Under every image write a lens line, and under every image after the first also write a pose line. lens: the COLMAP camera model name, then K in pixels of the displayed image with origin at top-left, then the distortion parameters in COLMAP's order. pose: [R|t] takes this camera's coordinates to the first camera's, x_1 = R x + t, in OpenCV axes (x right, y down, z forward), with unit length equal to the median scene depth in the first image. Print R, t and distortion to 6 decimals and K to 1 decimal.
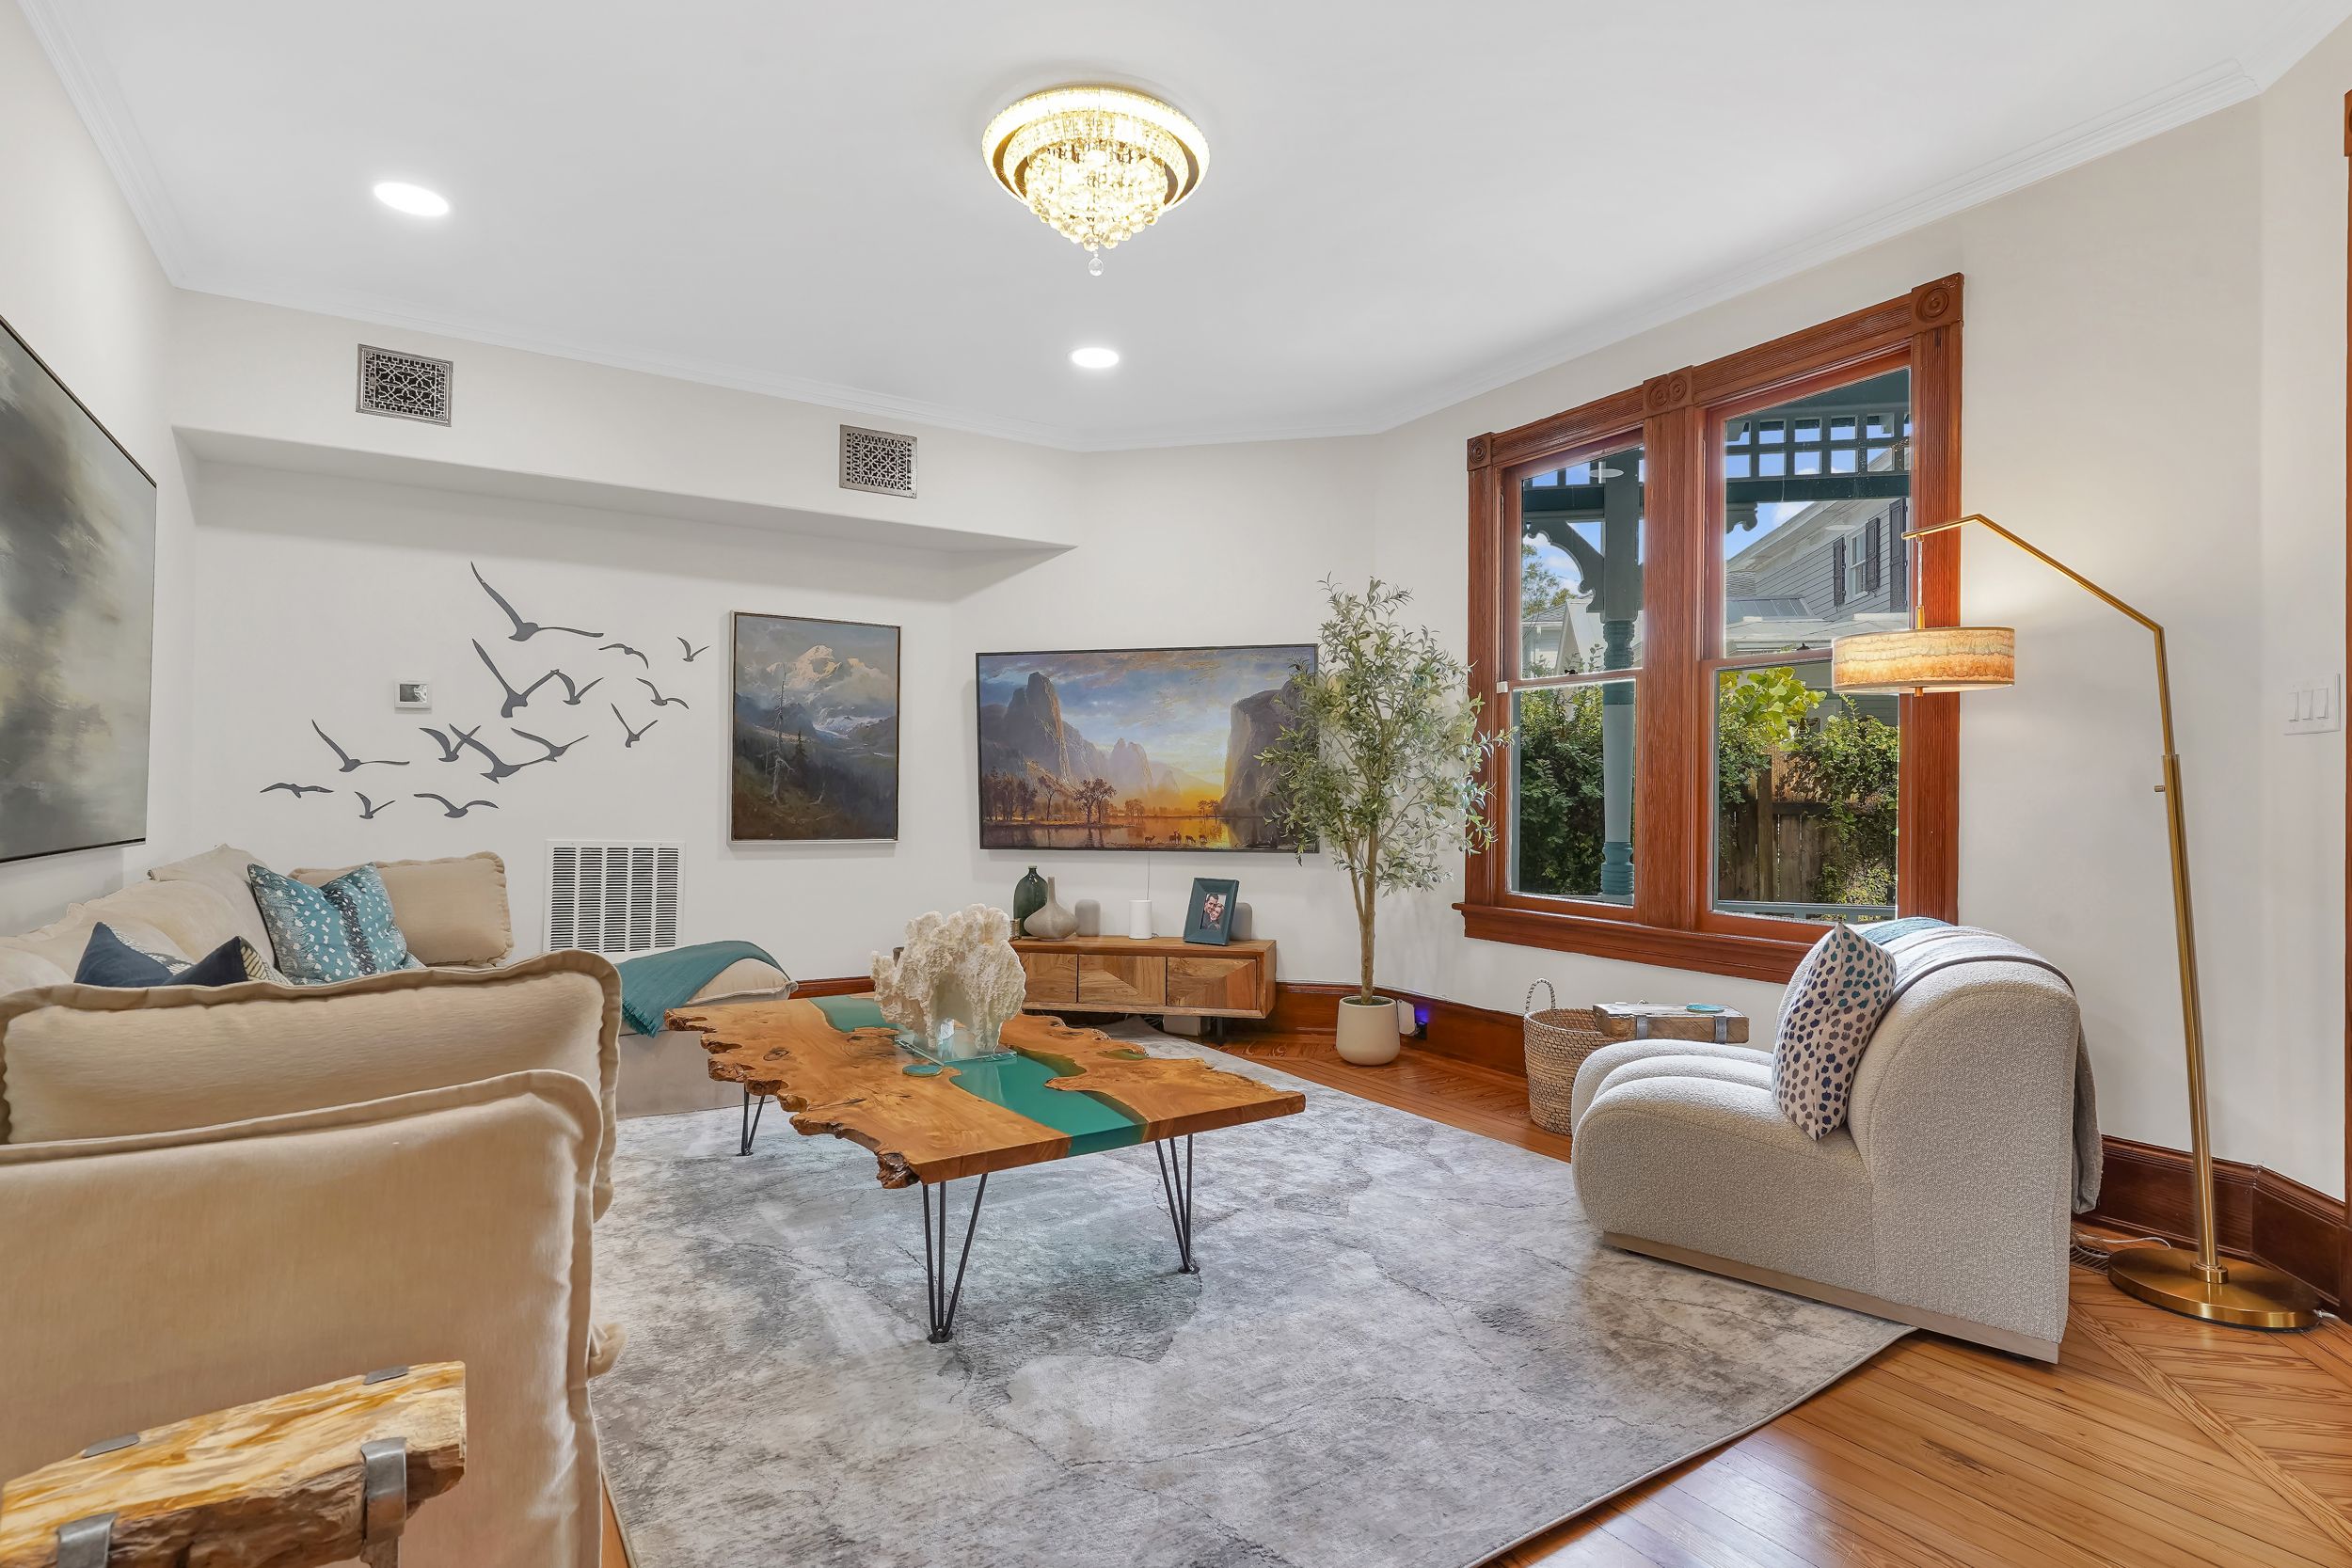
lens RADIAL K [[1148.1, 0, 1188.1], [0, 1148.1, 791.4], [0, 0, 1]] dist [-0.010635, 0.001998]
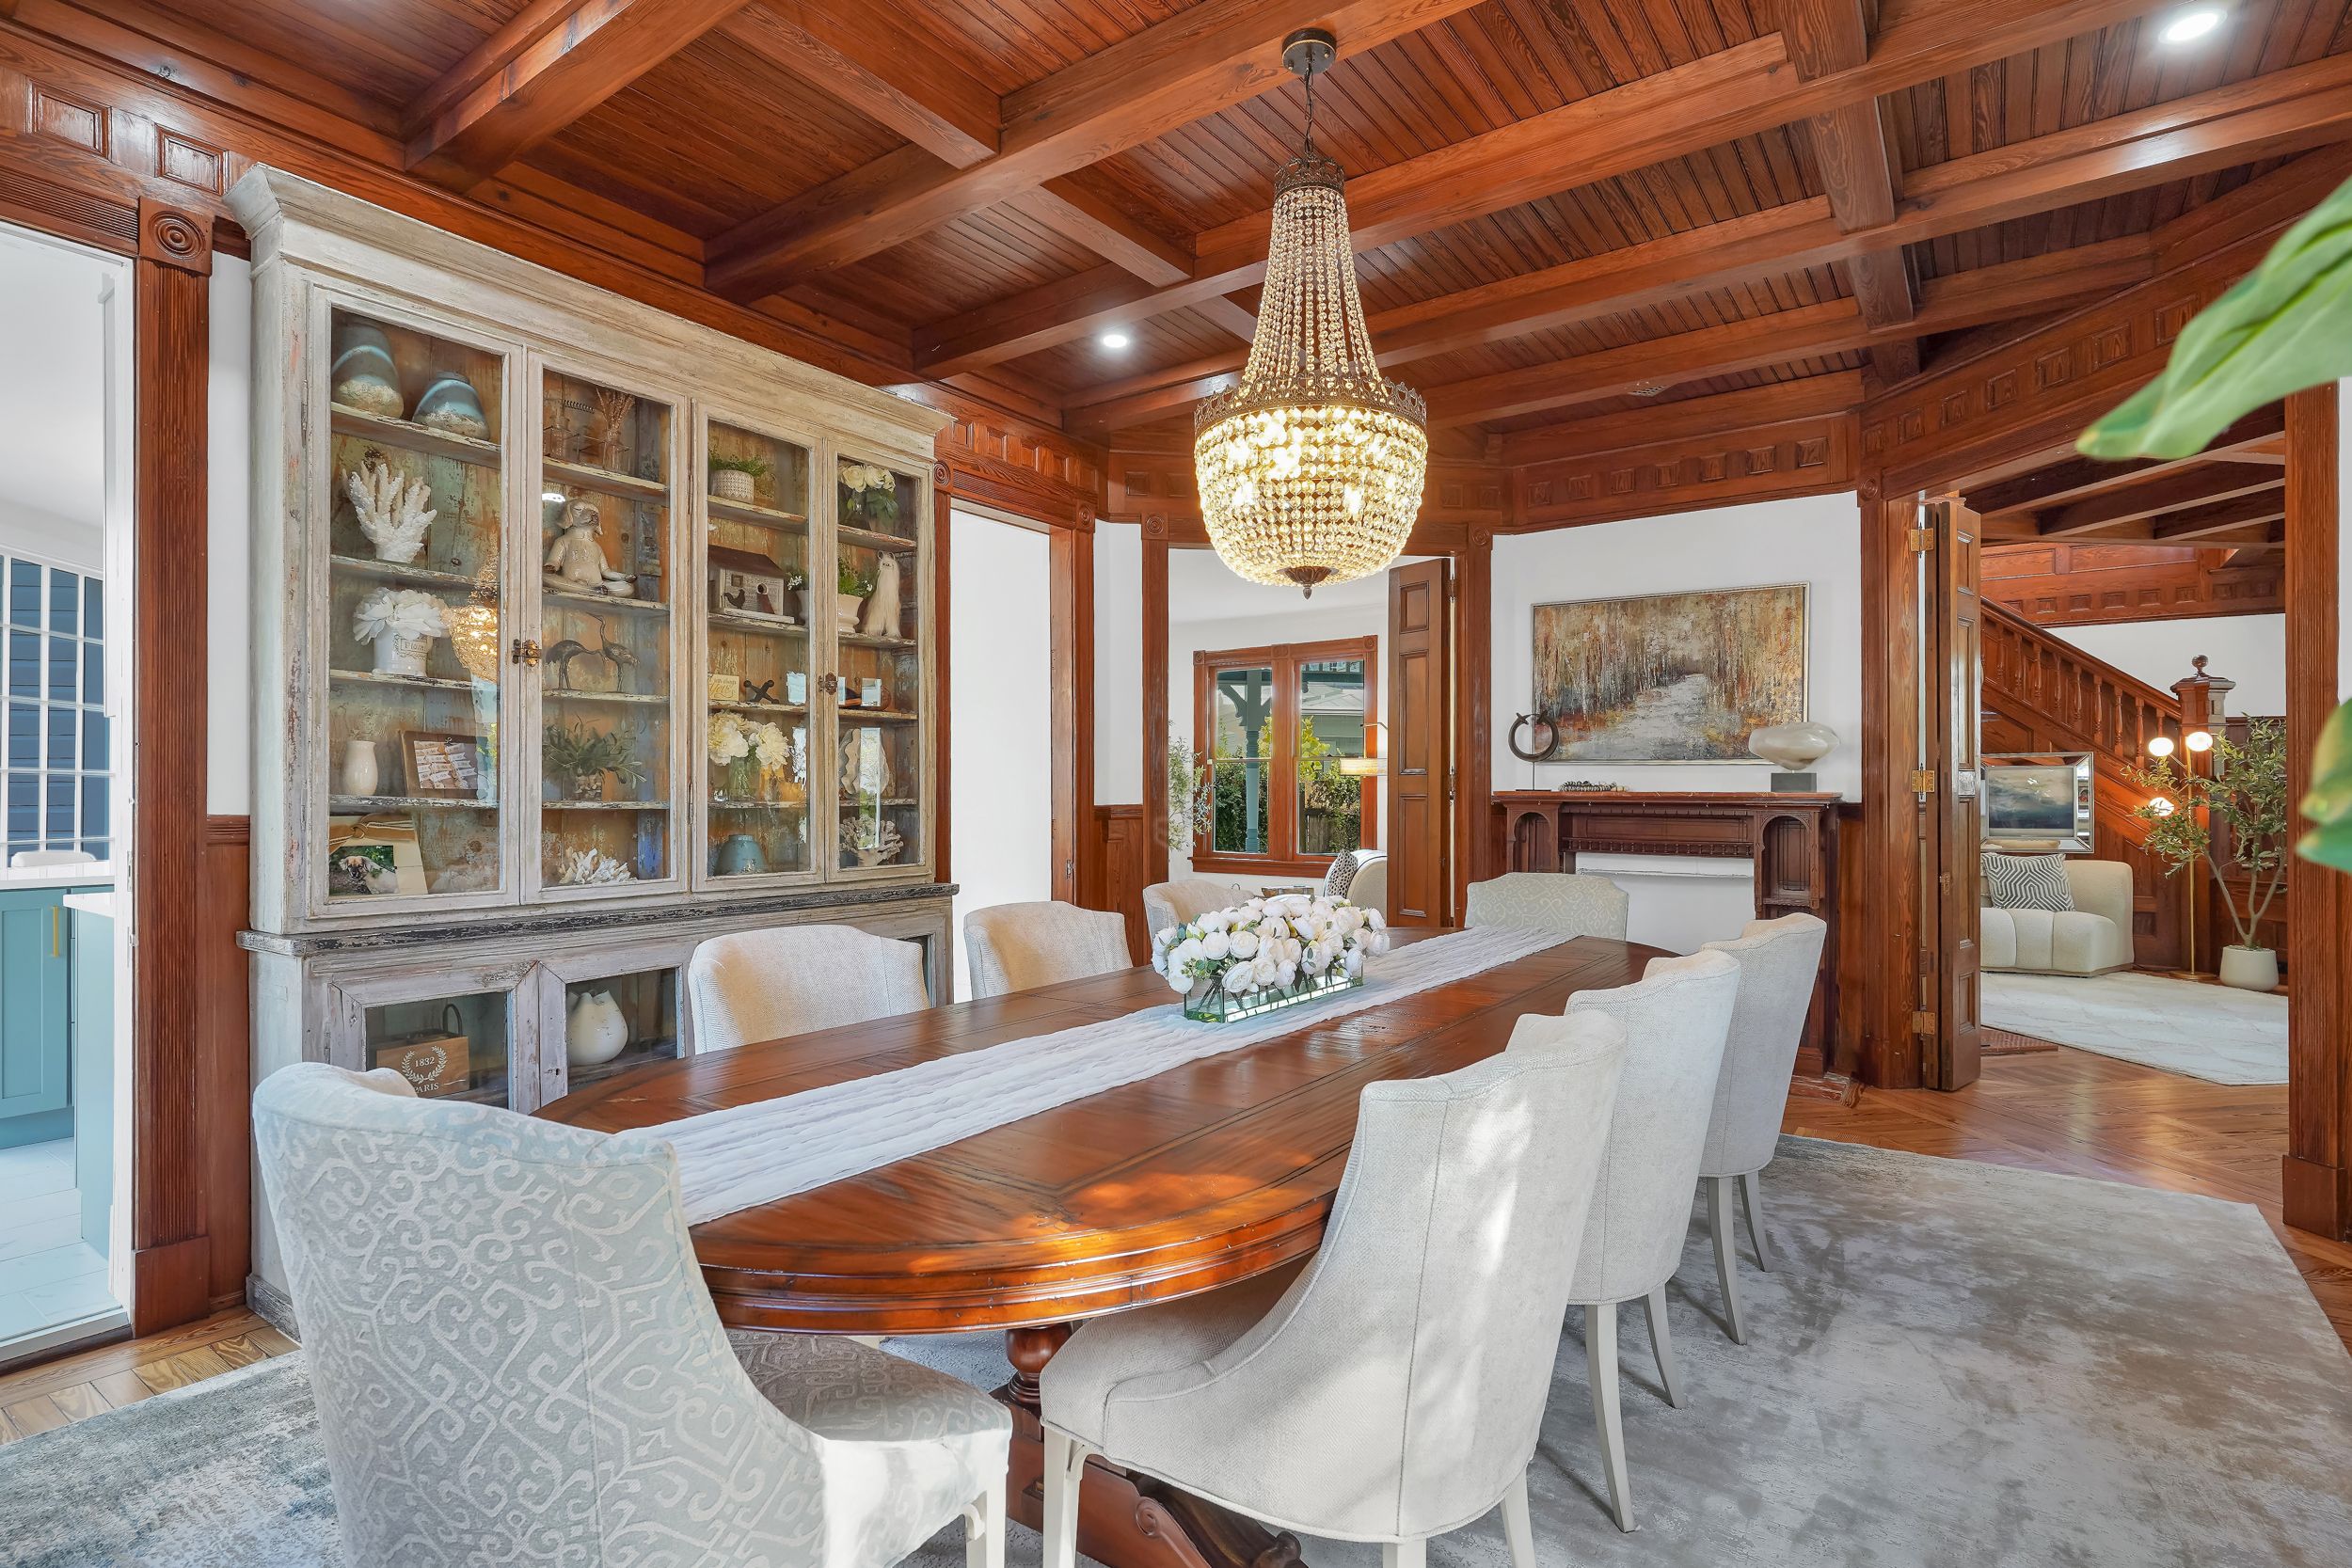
lens RADIAL K [[1148.1, 0, 1156.4], [0, 1148.1, 786.1], [0, 0, 1]] dist [-0.010635, 0.001998]
pose [[0.933281, 0.001522, 0.359145, -0.647558], [0.001256, 0.999971, -0.007502, -0.024041], [-0.359146, 0.007452, 0.933252, -1.096939]]
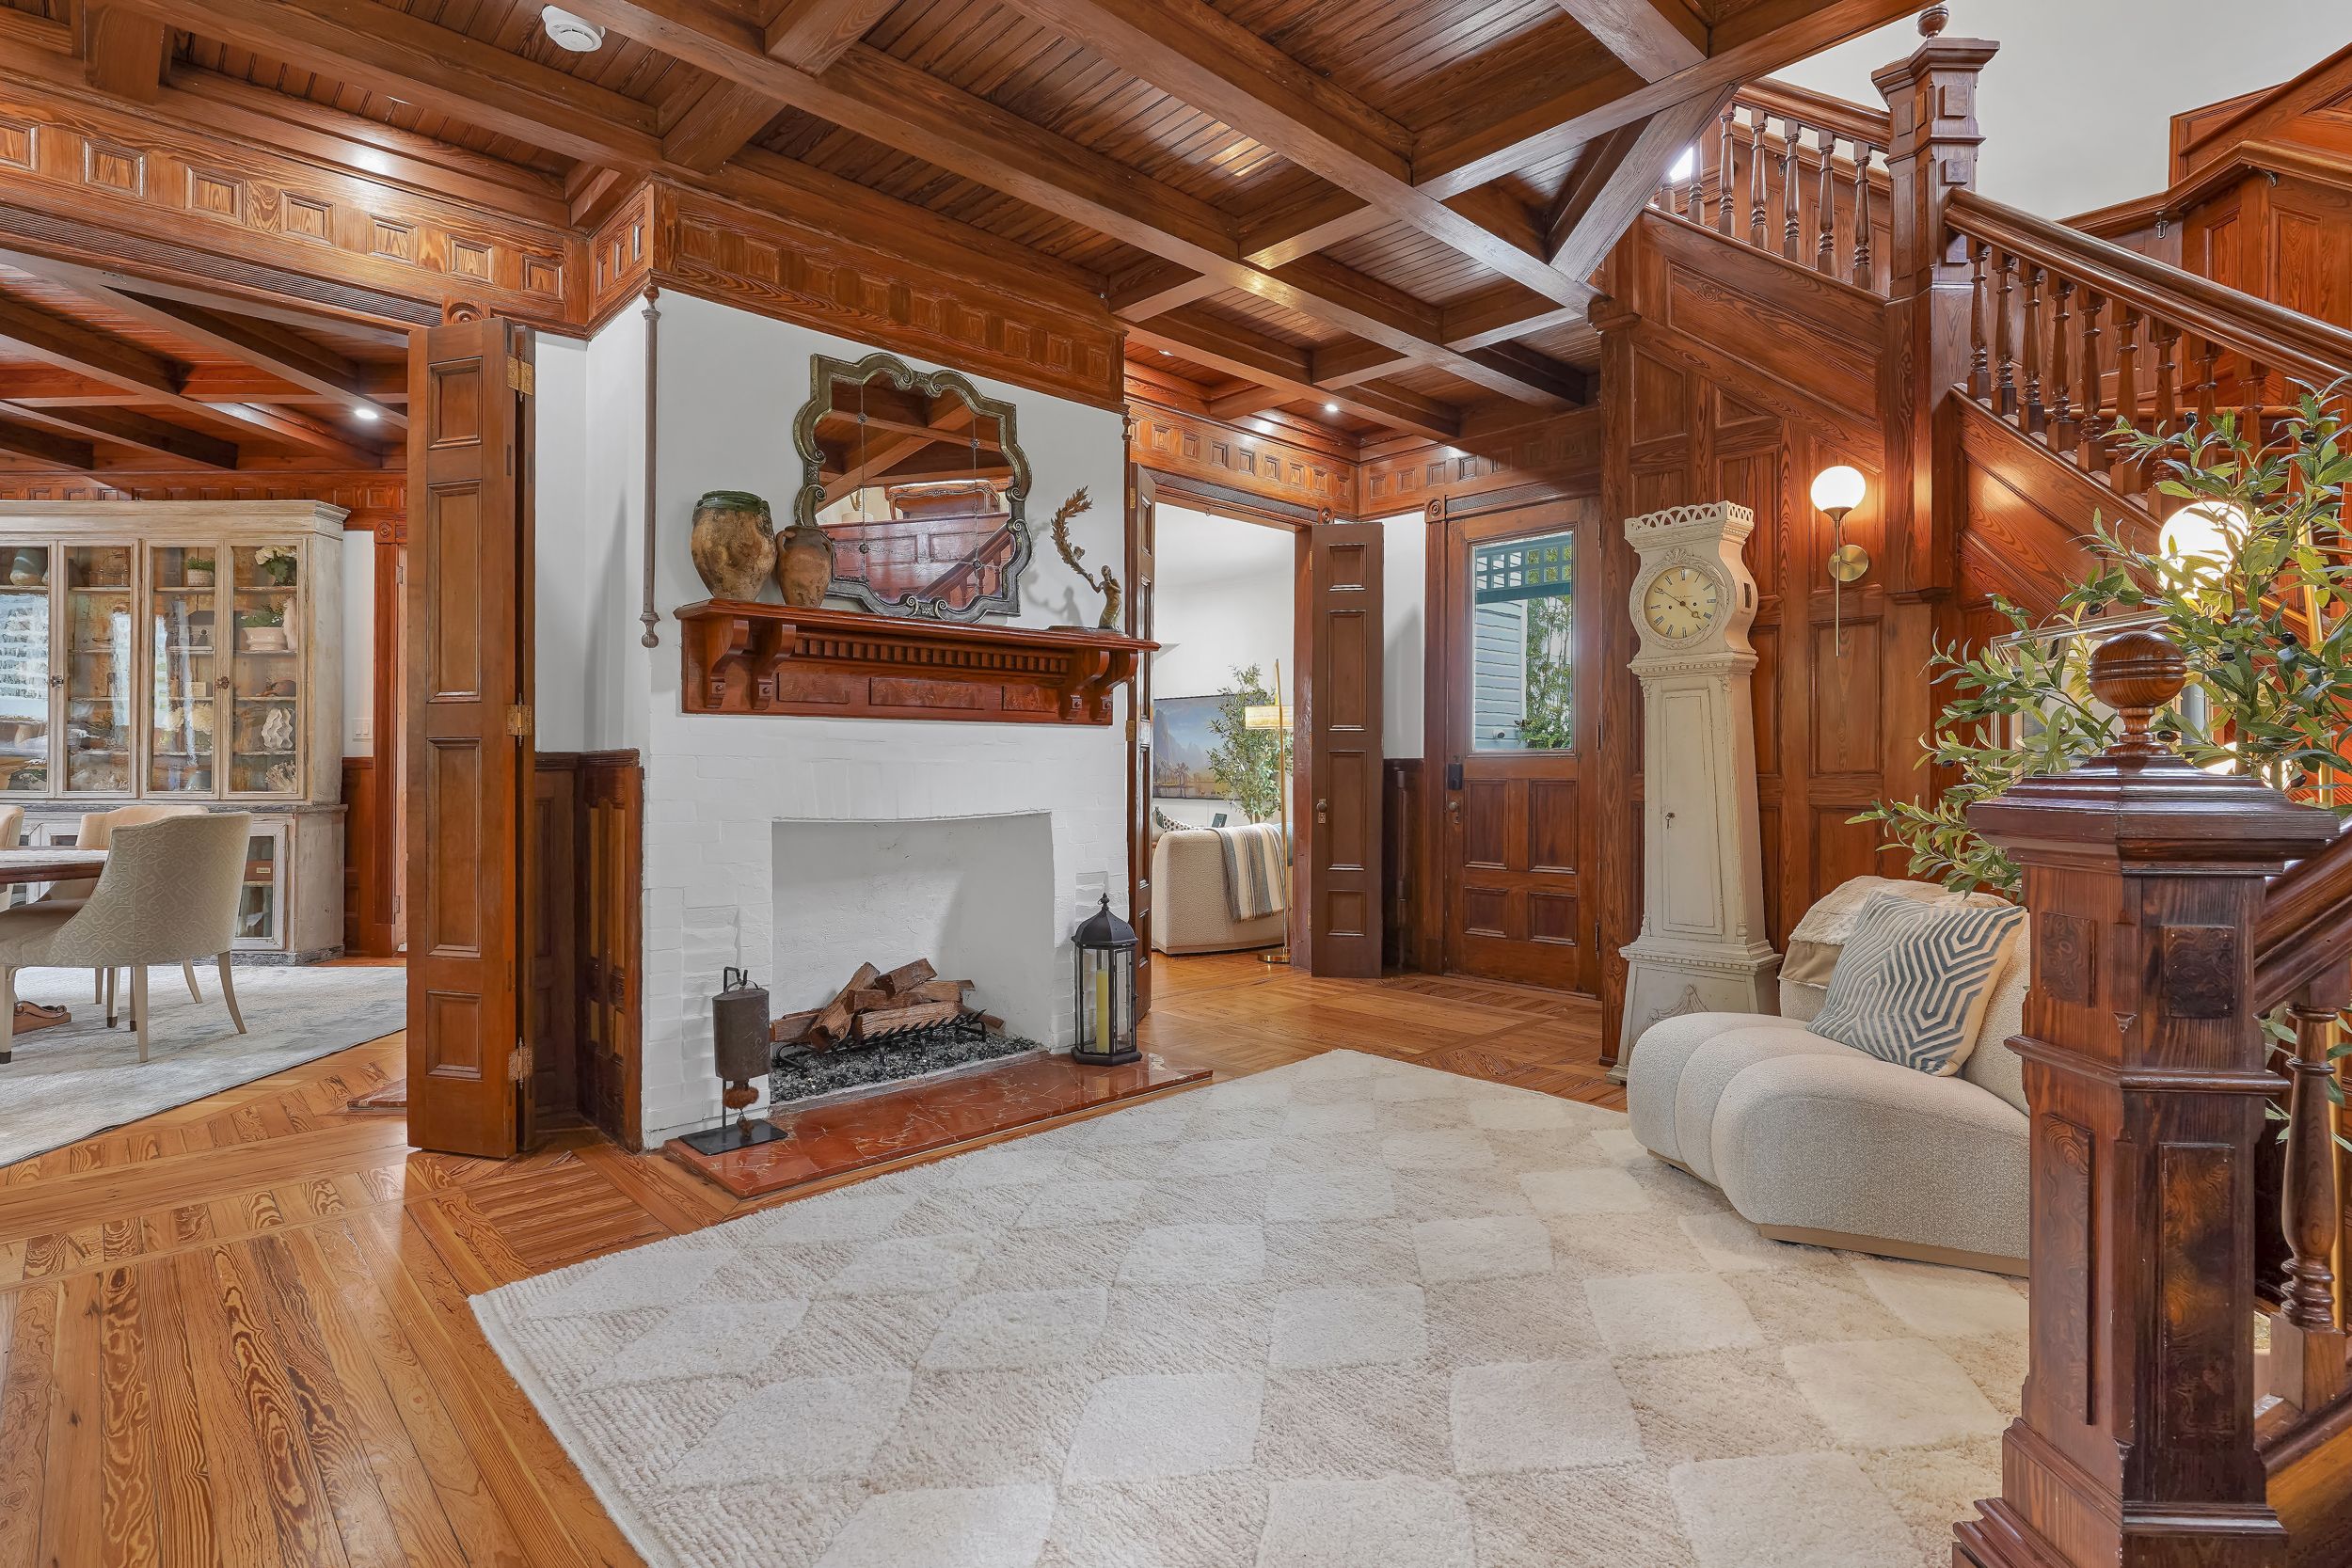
lens RADIAL K [[1148.1, 0, 1177.0], [0, 1148.1, 768.7], [0, 0, 1]] dist [-0.010635, 0.001998]
pose [[0.827989, 0.003990, -0.560730, 1.196337], [-0.003493, 0.999992, 0.001958, -0.005439], [0.560733, 0.000337, 0.827997, -0.744299]]
